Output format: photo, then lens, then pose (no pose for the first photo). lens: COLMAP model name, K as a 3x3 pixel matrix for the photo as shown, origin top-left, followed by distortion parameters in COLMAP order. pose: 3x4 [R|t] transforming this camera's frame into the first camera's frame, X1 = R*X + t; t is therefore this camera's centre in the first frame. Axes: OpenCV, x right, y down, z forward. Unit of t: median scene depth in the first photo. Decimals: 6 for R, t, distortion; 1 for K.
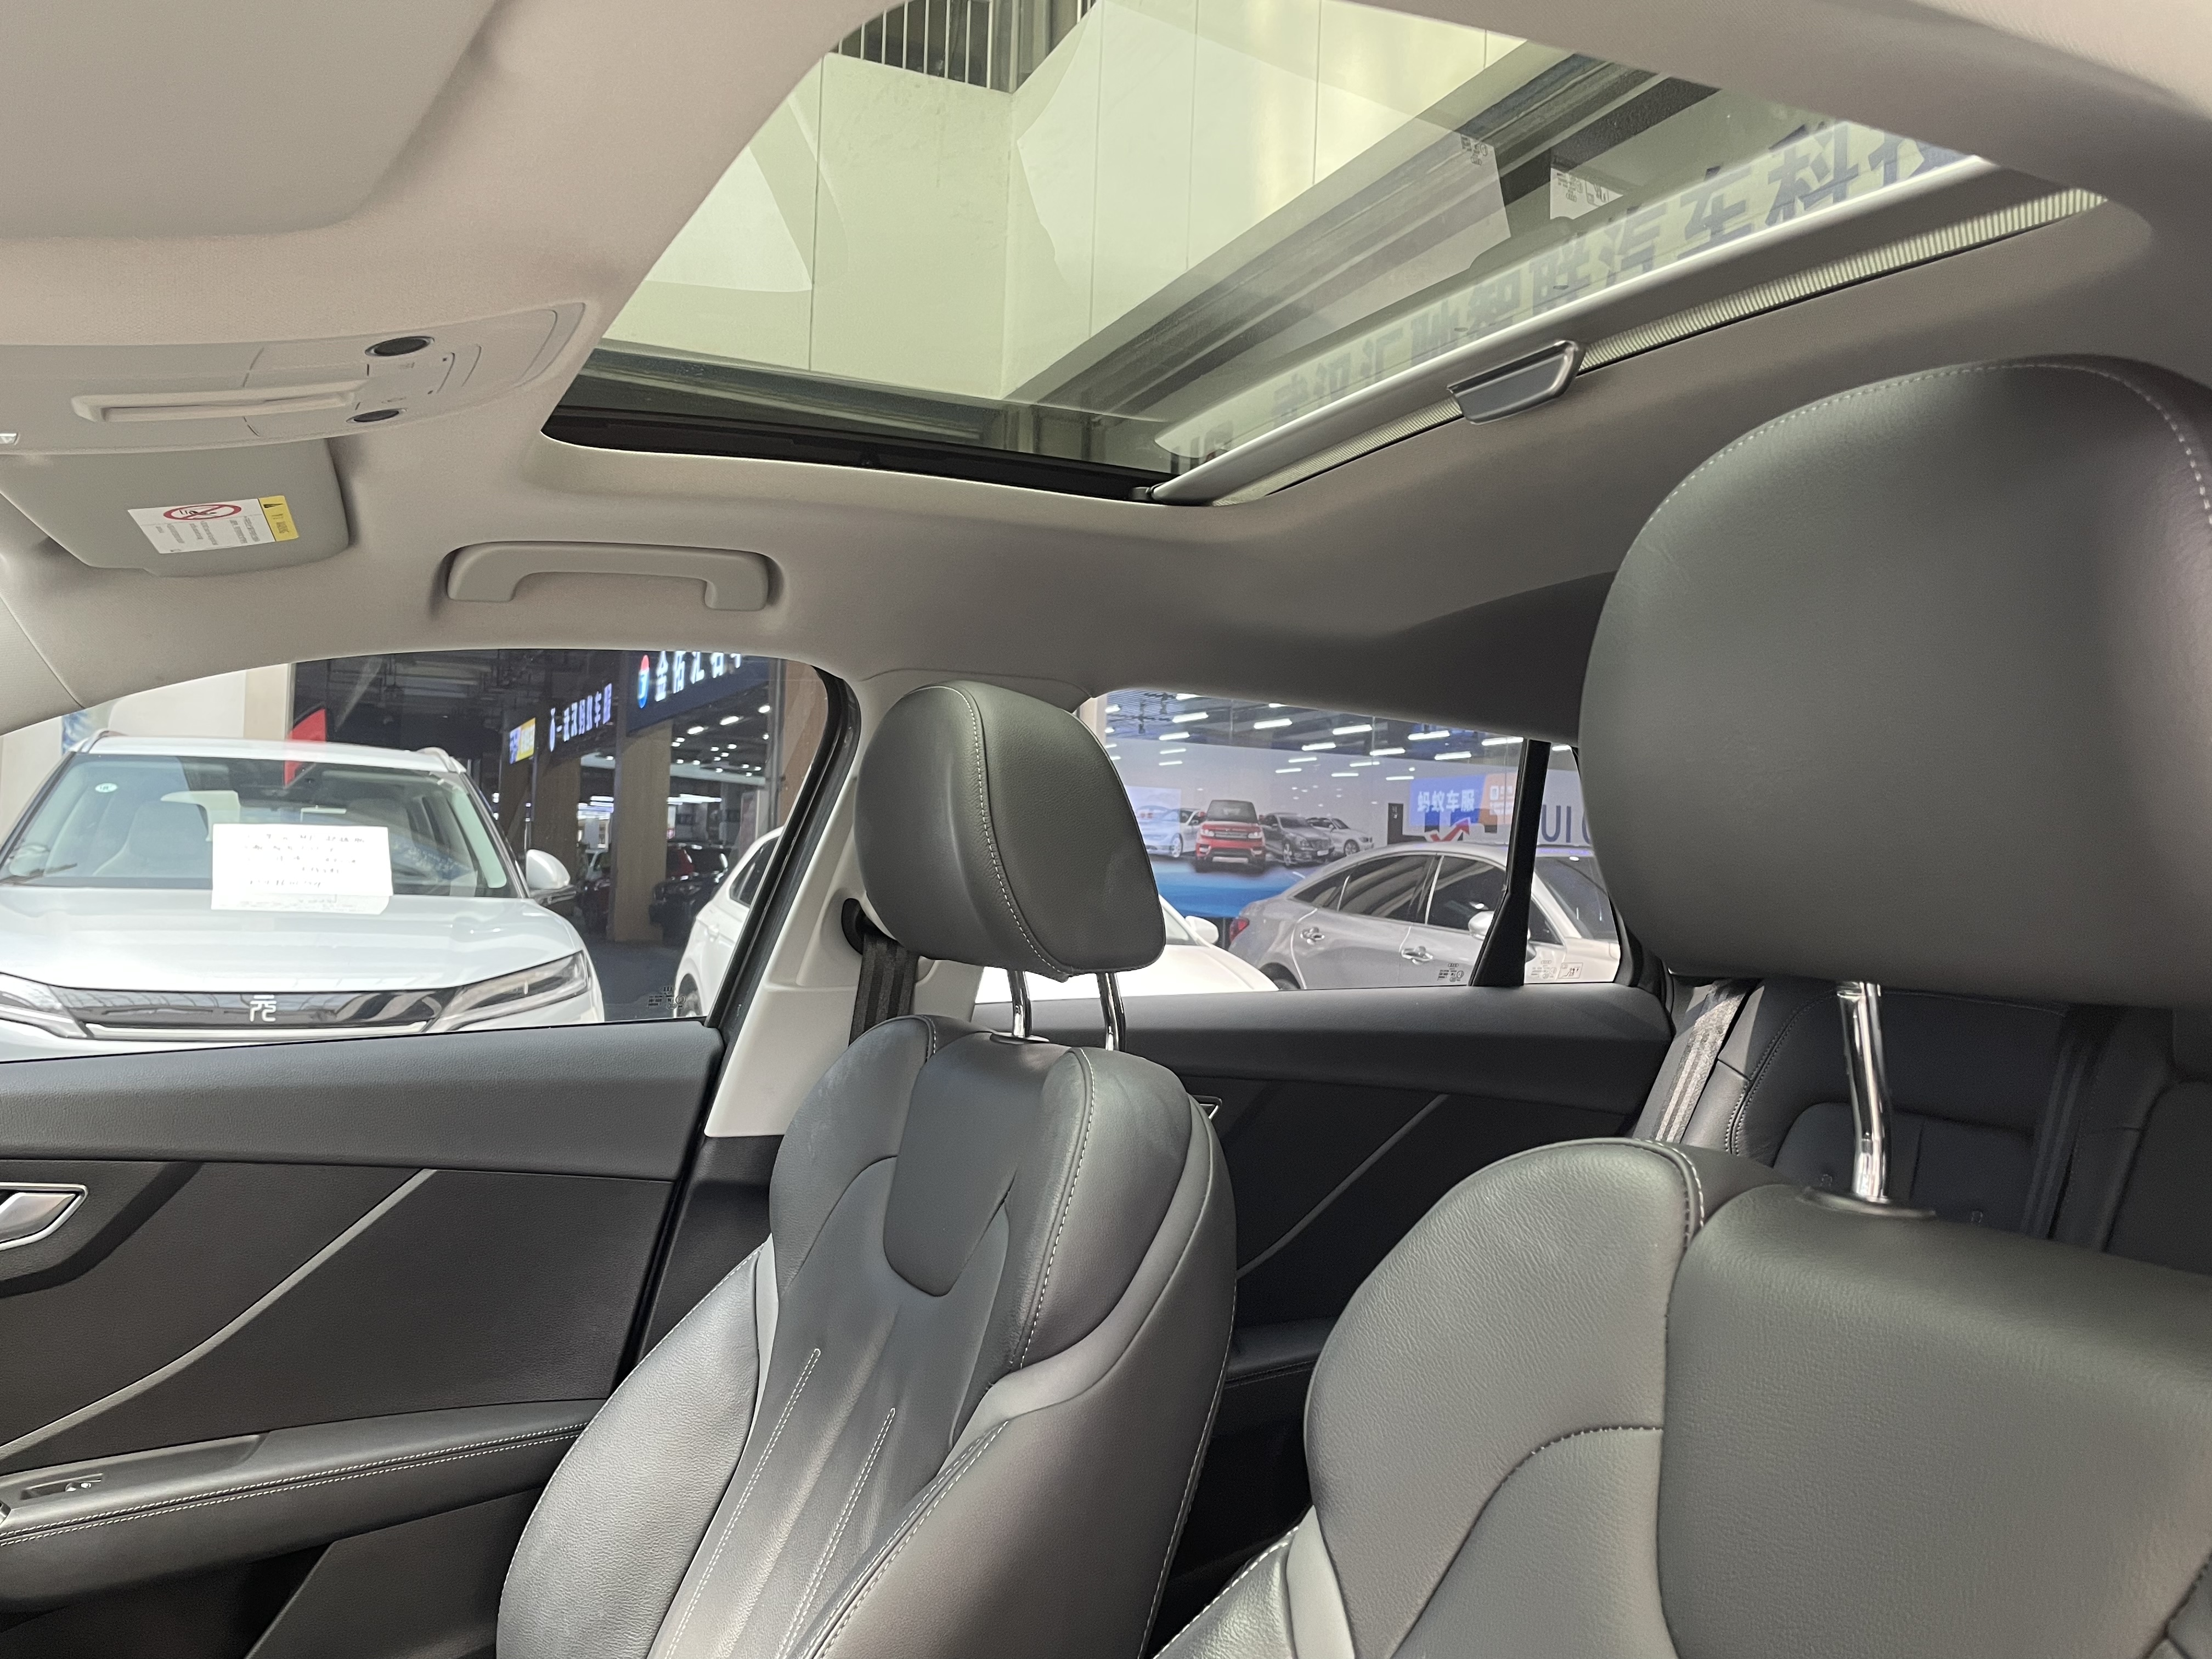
lens RADIAL K [[1757.5, 0, 1092.3], [0, 1757.5, 816.1], [0, 0, 1]] dist [0.066167, -0.081579]
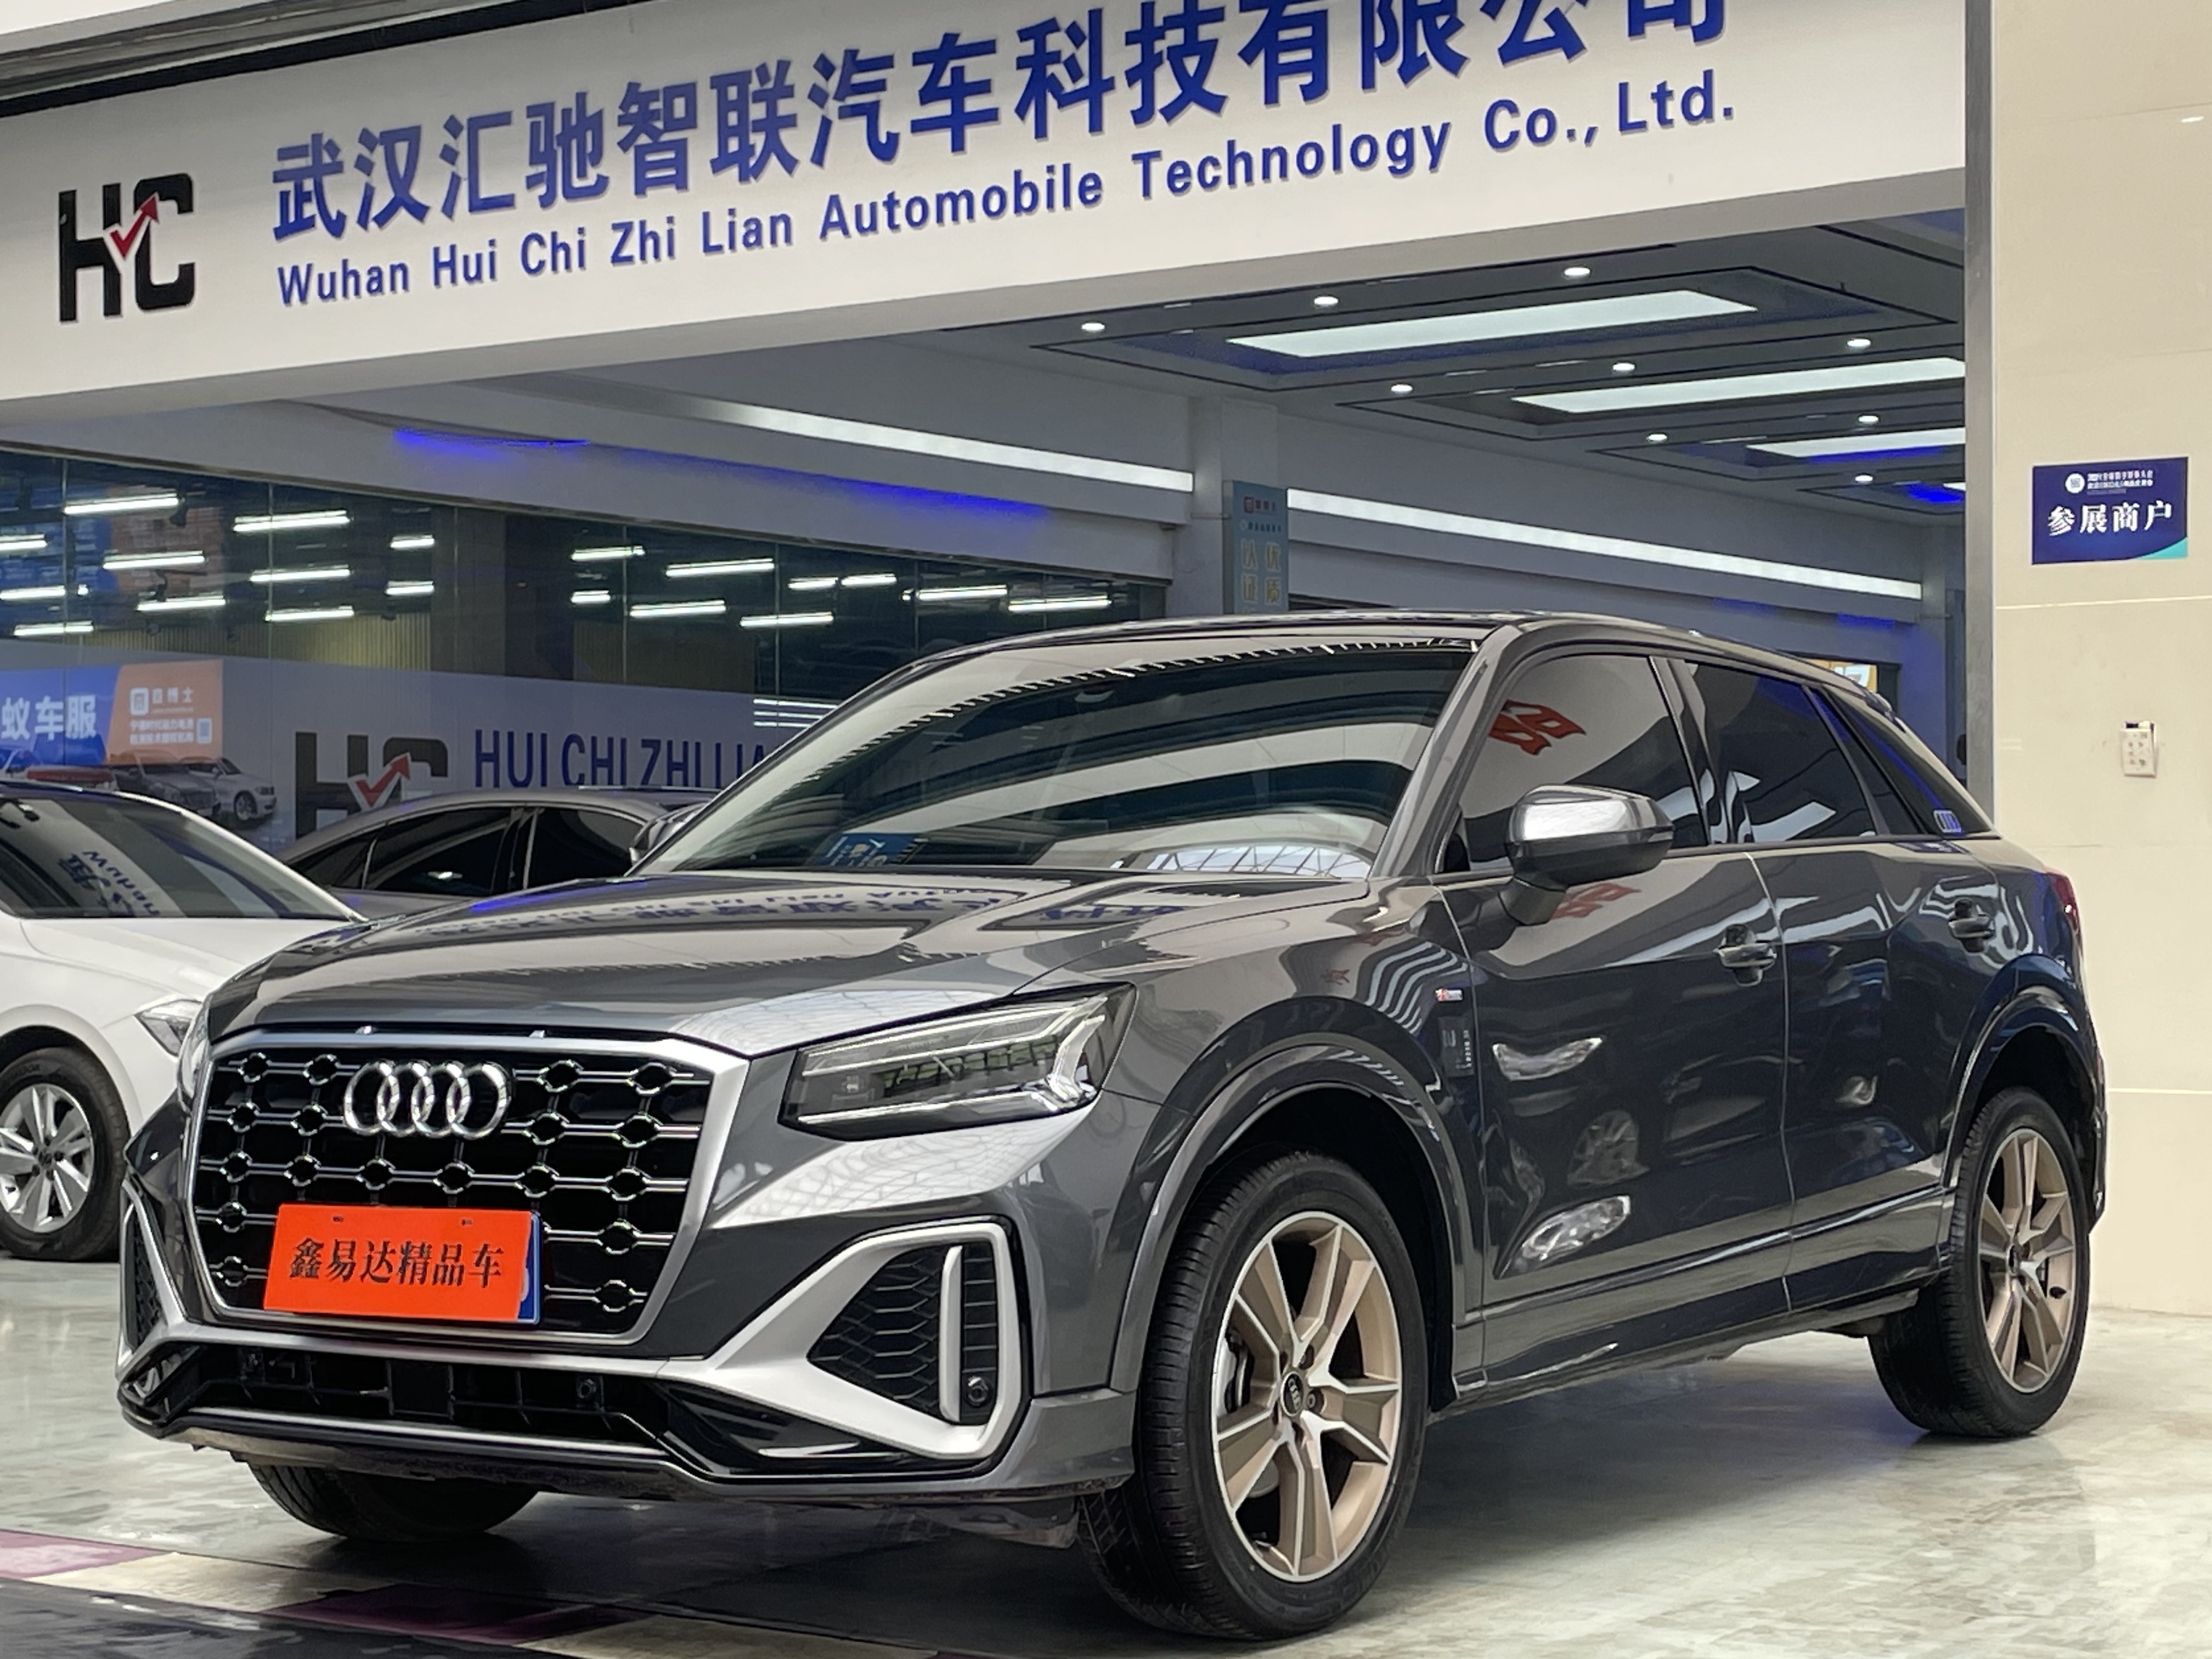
lens RADIAL K [[3956.8, 0, 1105.6], [0, 3956.8, 828.6], [0, 0, 1]] dist [0.011439, 0.000000]
pose [[0.867383, -0.024547, 0.497035, -0.293651], [0.013776, 0.999584, 0.025327, -0.005000], [-0.497450, -0.015121, 0.867361, -0.391878]]
